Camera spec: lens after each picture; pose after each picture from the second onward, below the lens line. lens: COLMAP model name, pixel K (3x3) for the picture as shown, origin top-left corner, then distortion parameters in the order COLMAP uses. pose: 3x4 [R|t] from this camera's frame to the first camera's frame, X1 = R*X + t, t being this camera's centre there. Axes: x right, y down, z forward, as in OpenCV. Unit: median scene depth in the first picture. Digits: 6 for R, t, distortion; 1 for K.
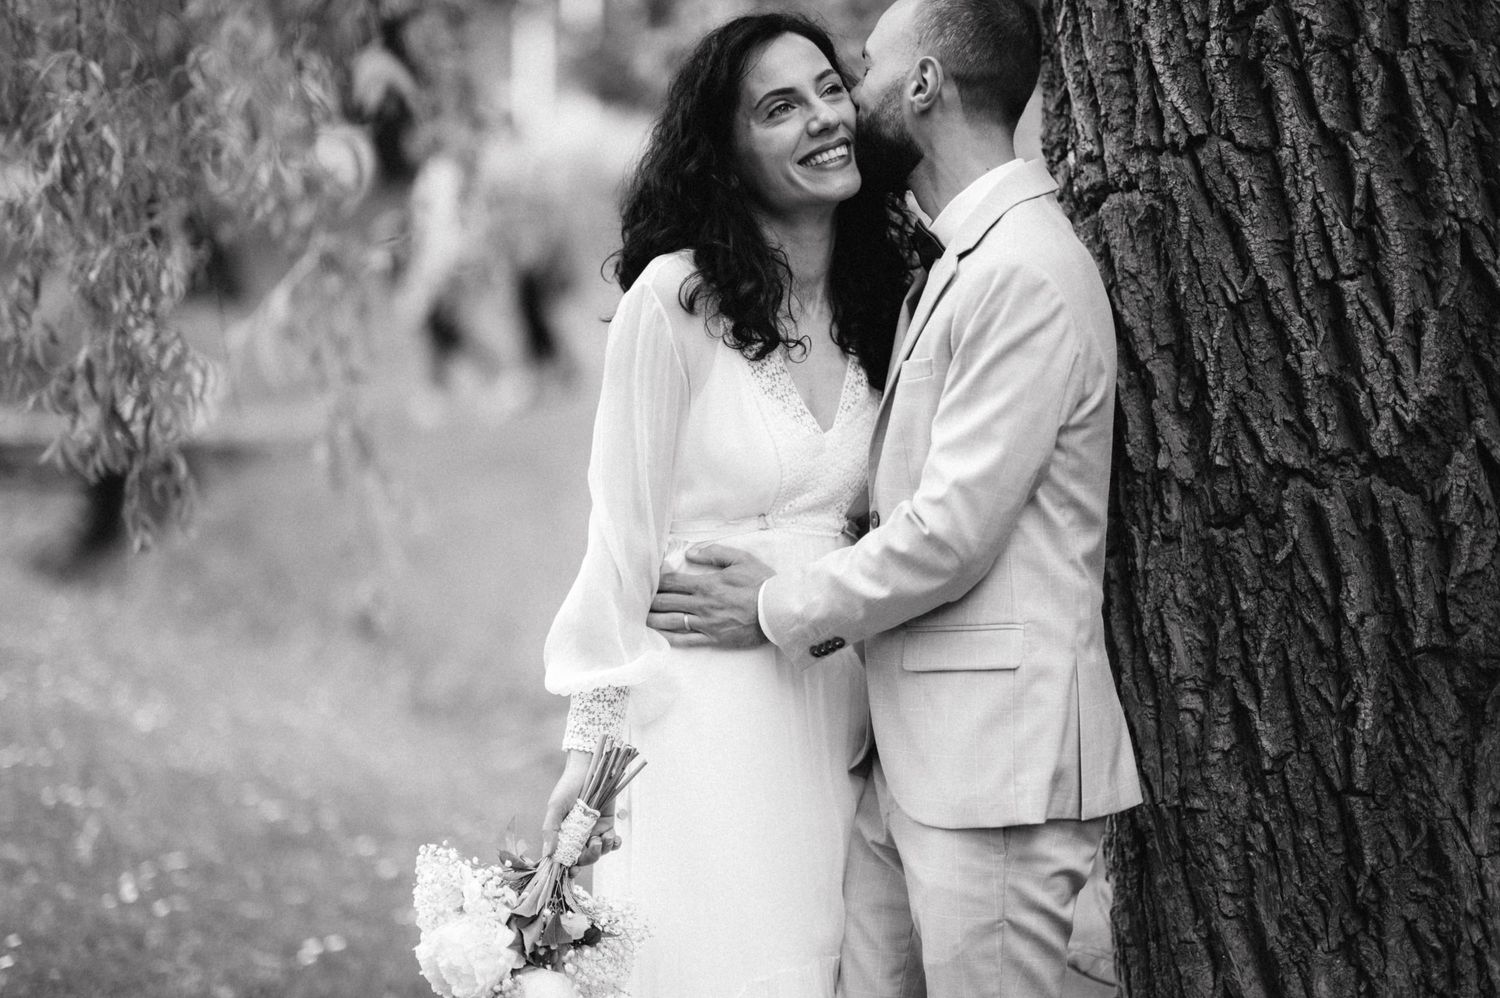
lens RADIAL K [[3518.1, 0, 750.0], [0, 3518.1, 499.0], [0, 0, 1]] dist [-0.038886, -0.761831]
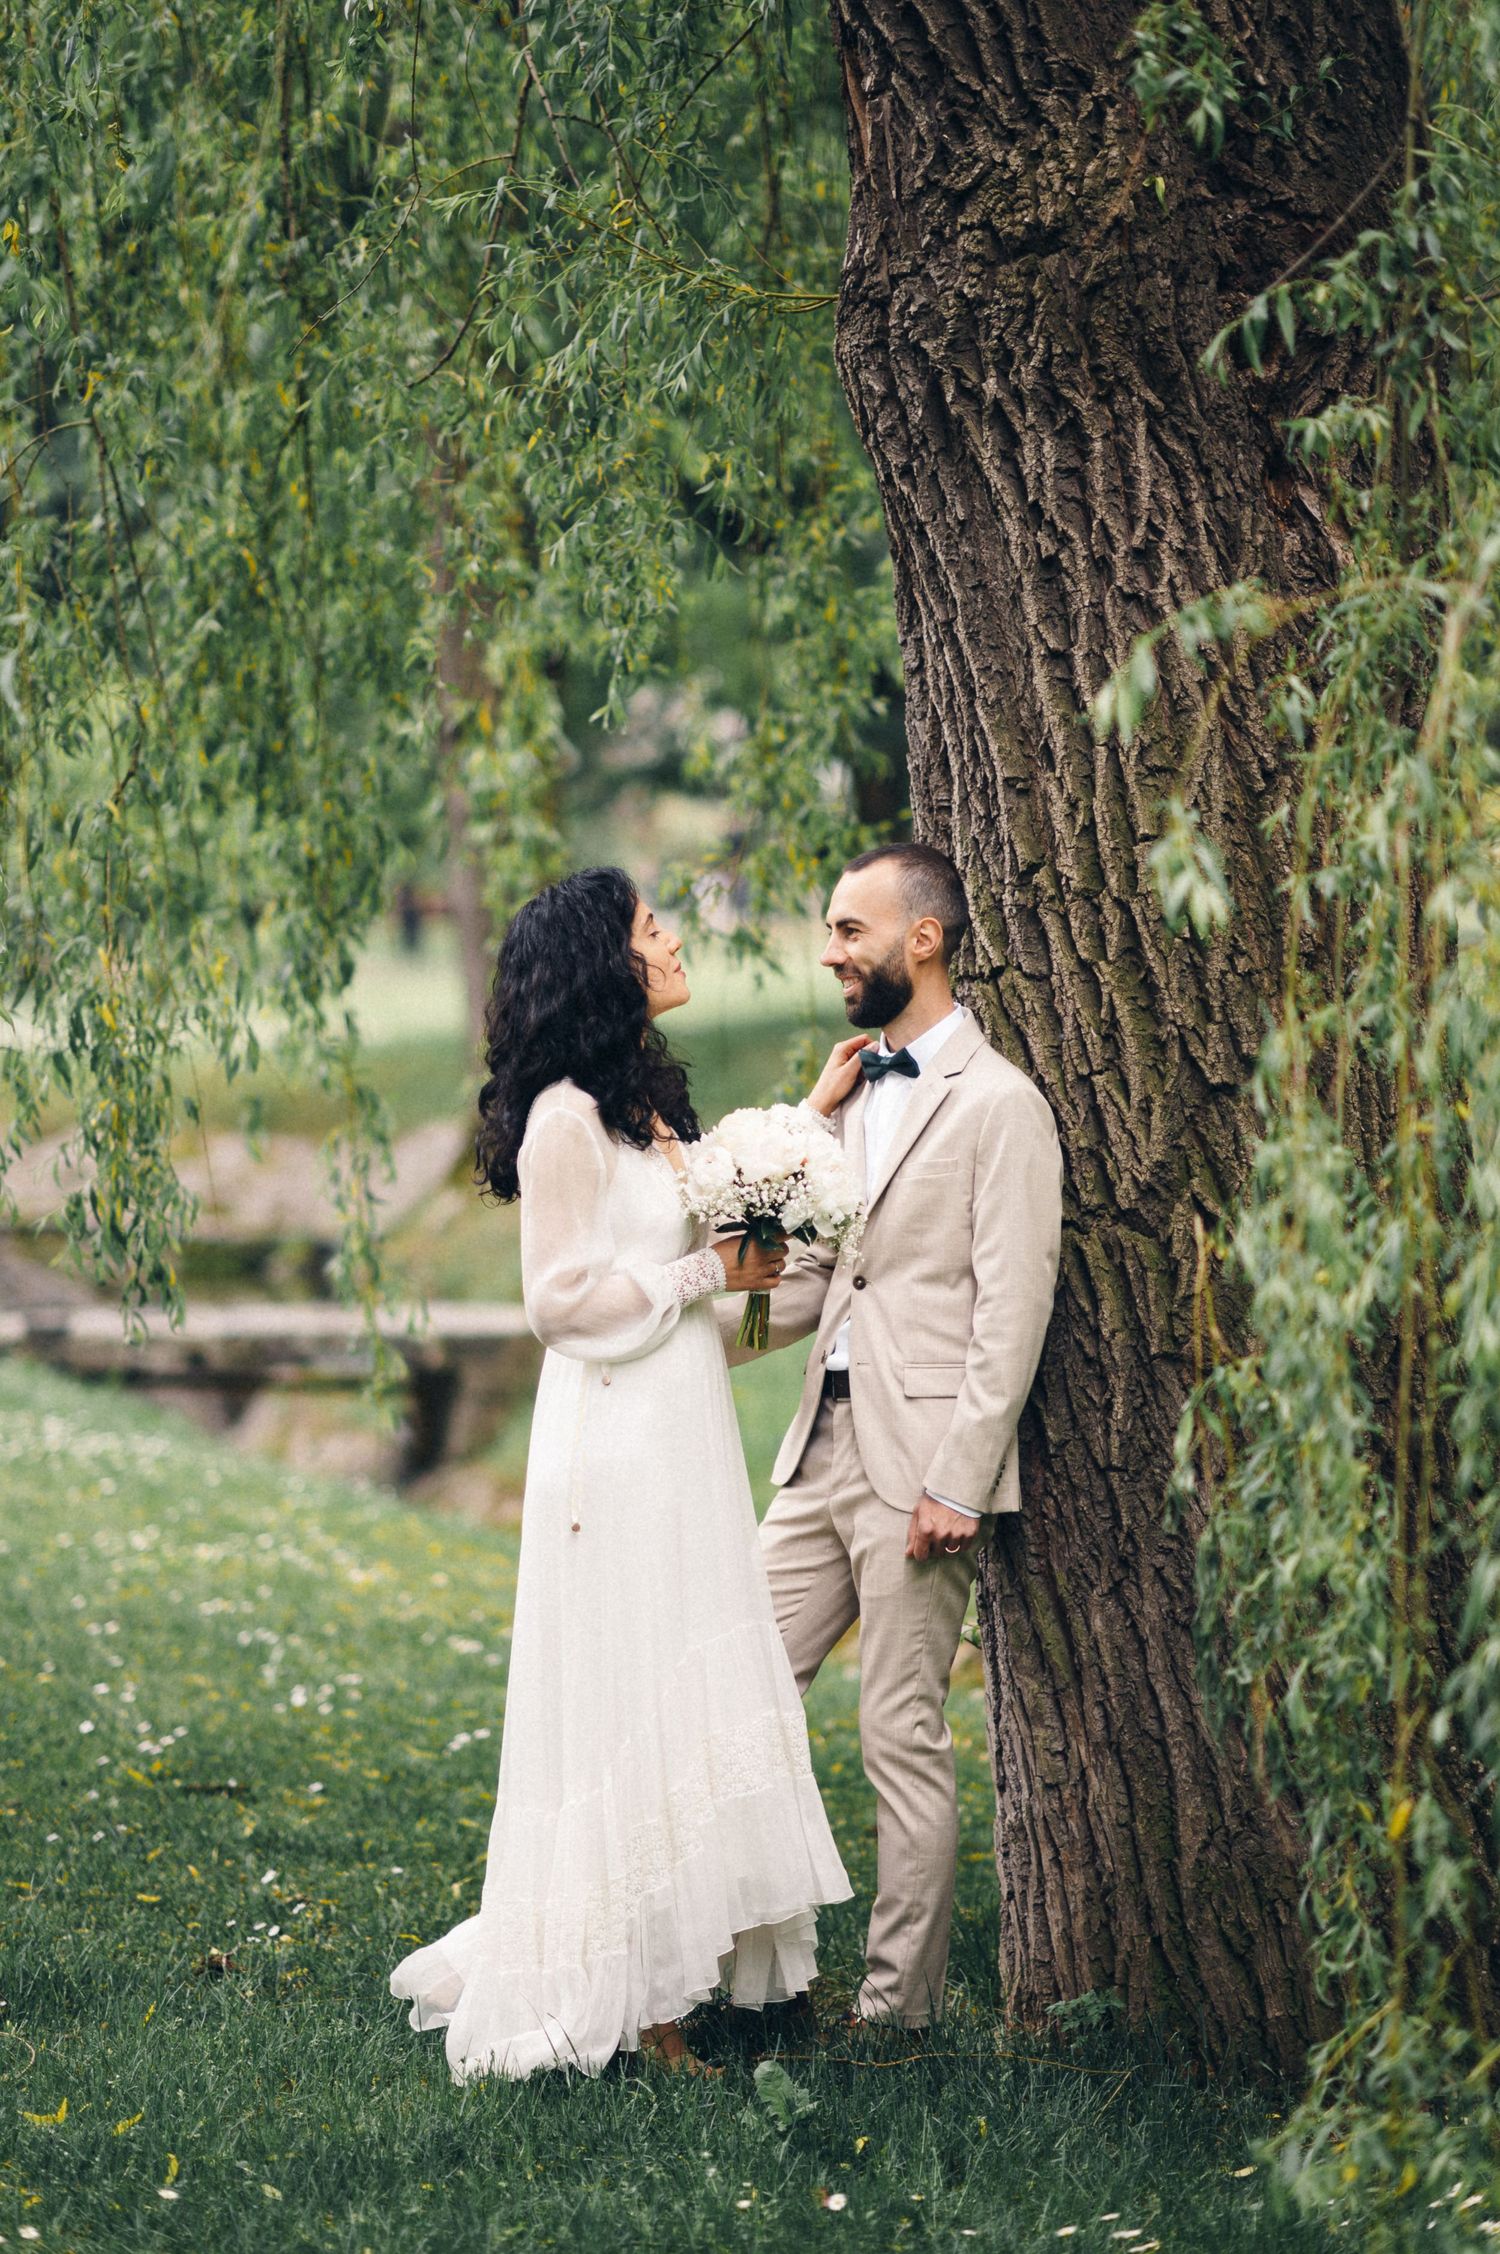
lens RADIAL K [[5286.5, 0, 750.0], [0, 5286.5, 1127.0], [0, 0, 1]] dist [-0.038886, -0.761831]
pose [[0.989849, -0.023005, -0.140250, 0.316739], [0.013762, 0.997690, -0.066520, 0.085868], [0.141456, 0.063914, 0.987879, -0.957084]]
